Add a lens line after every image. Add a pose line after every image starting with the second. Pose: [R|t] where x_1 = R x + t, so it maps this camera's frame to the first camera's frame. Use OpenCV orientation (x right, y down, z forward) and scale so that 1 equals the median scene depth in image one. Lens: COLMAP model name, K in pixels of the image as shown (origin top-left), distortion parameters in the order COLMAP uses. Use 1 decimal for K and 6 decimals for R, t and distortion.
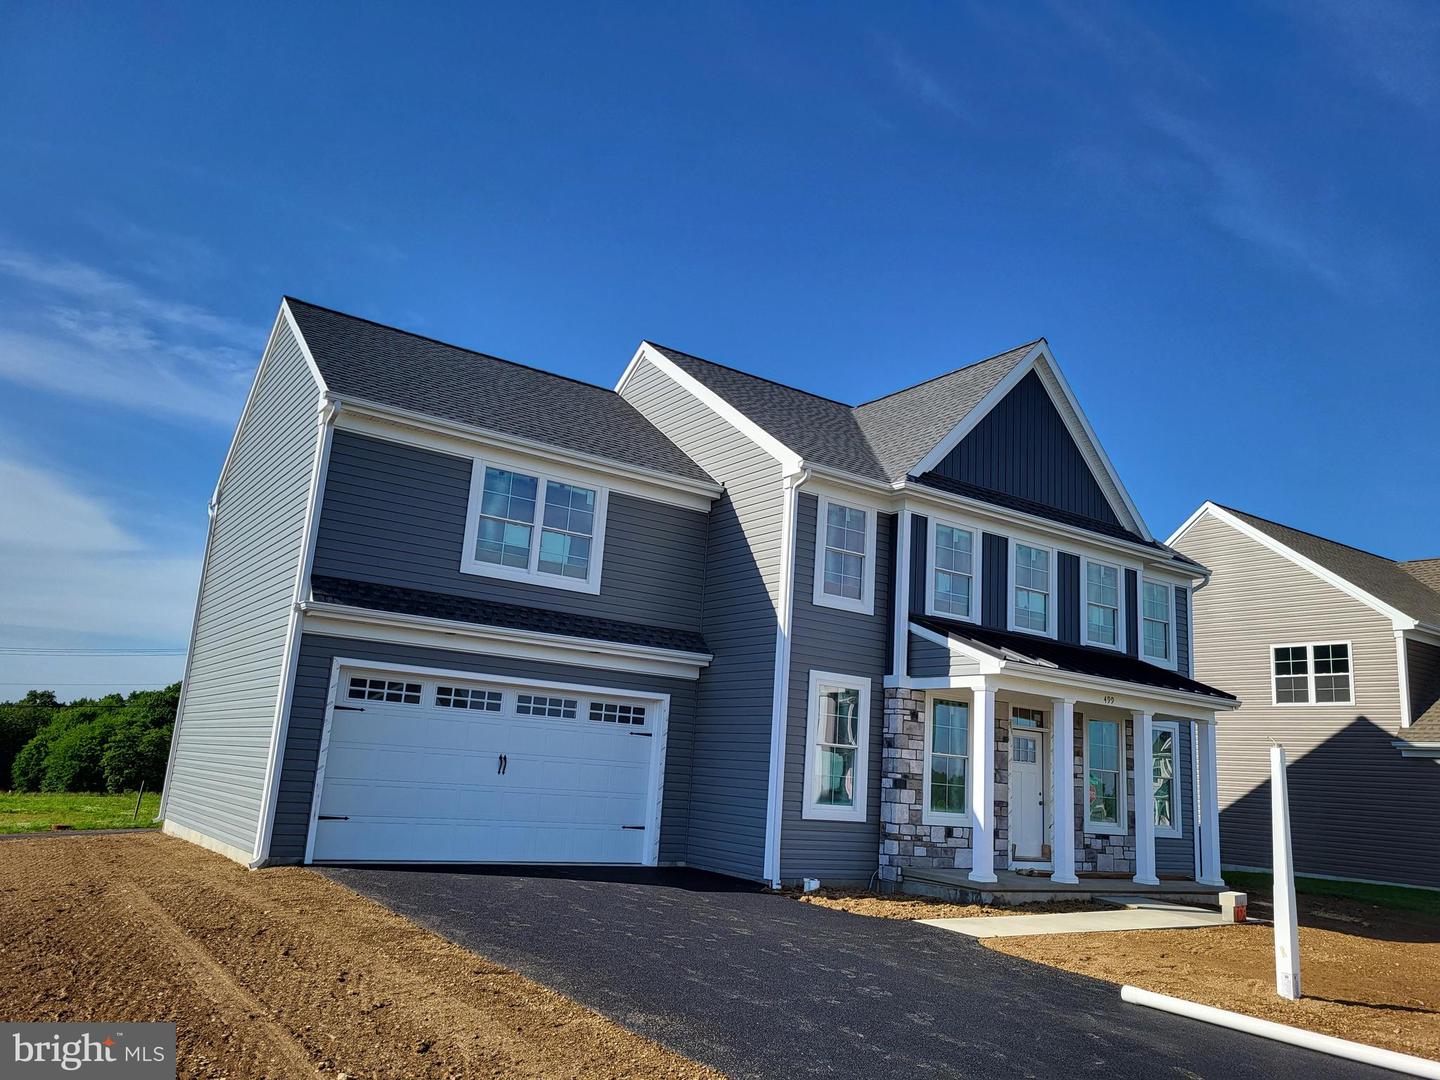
lens RADIAL K [[1107.1, 0, 722.5], [0, 1107.1, 542.8], [0, 0, 1]] dist [0.043966, 0.008537]
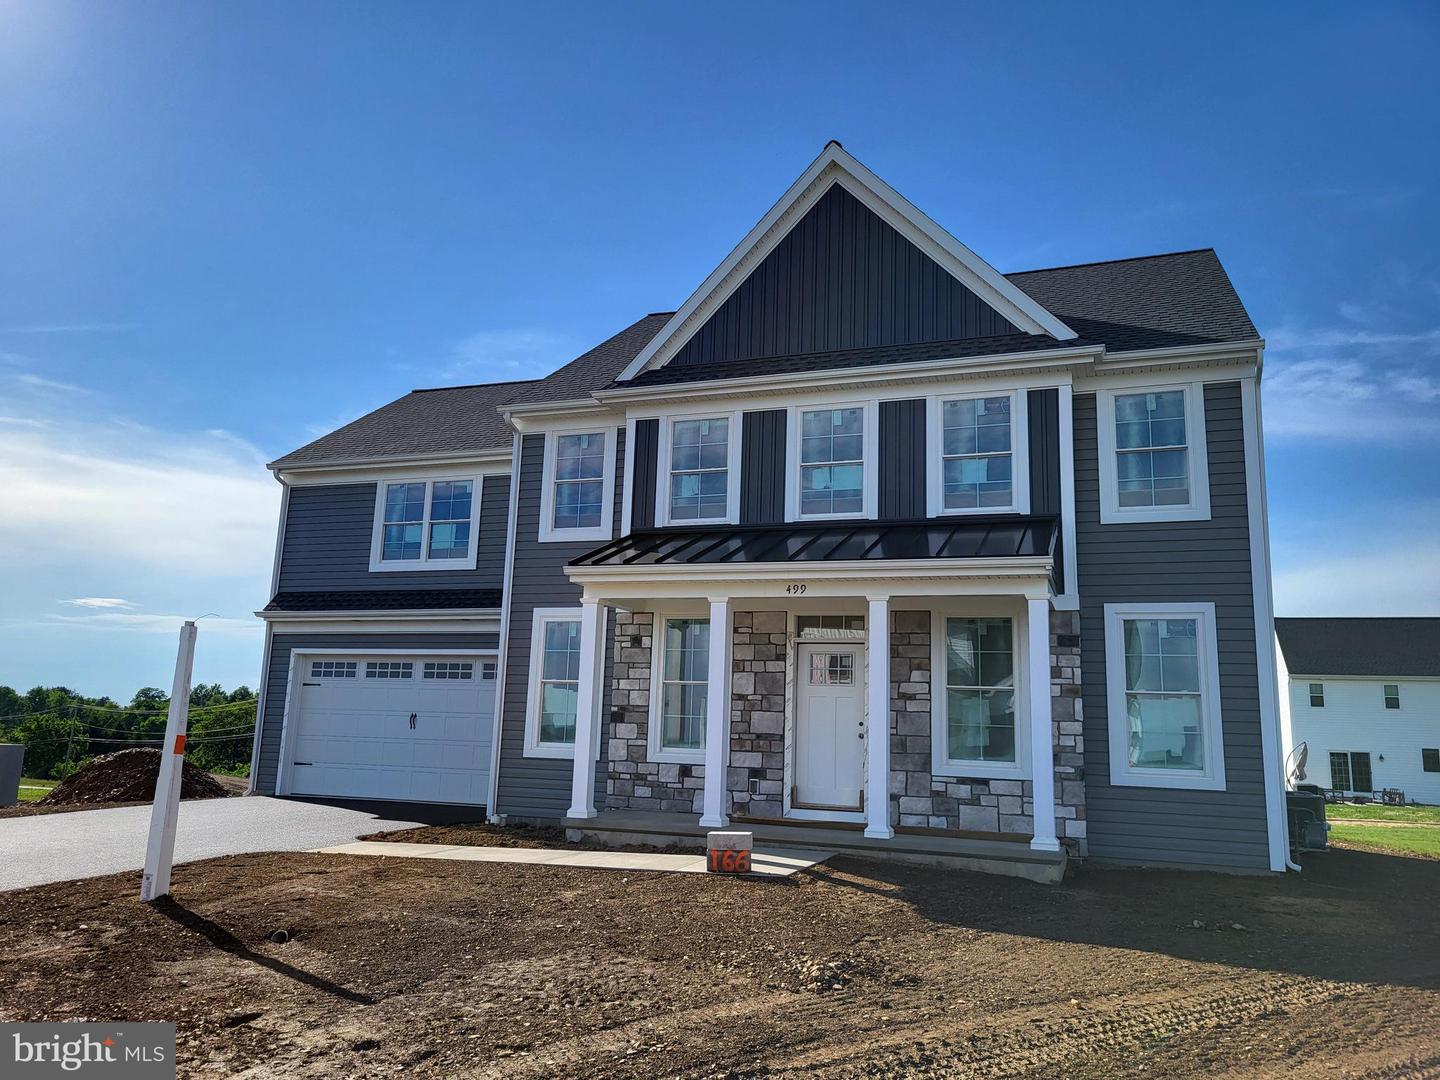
lens RADIAL K [[1107.1, 0, 719.9], [0, 1107.1, 534.3], [0, 0, 1]] dist [0.043966, 0.008537]
pose [[0.565407, -0.195003, -0.801429, 0.956596], [0.173026, 0.978072, -0.115914, 0.188807], [0.806460, -0.073130, 0.586749, 0.542416]]
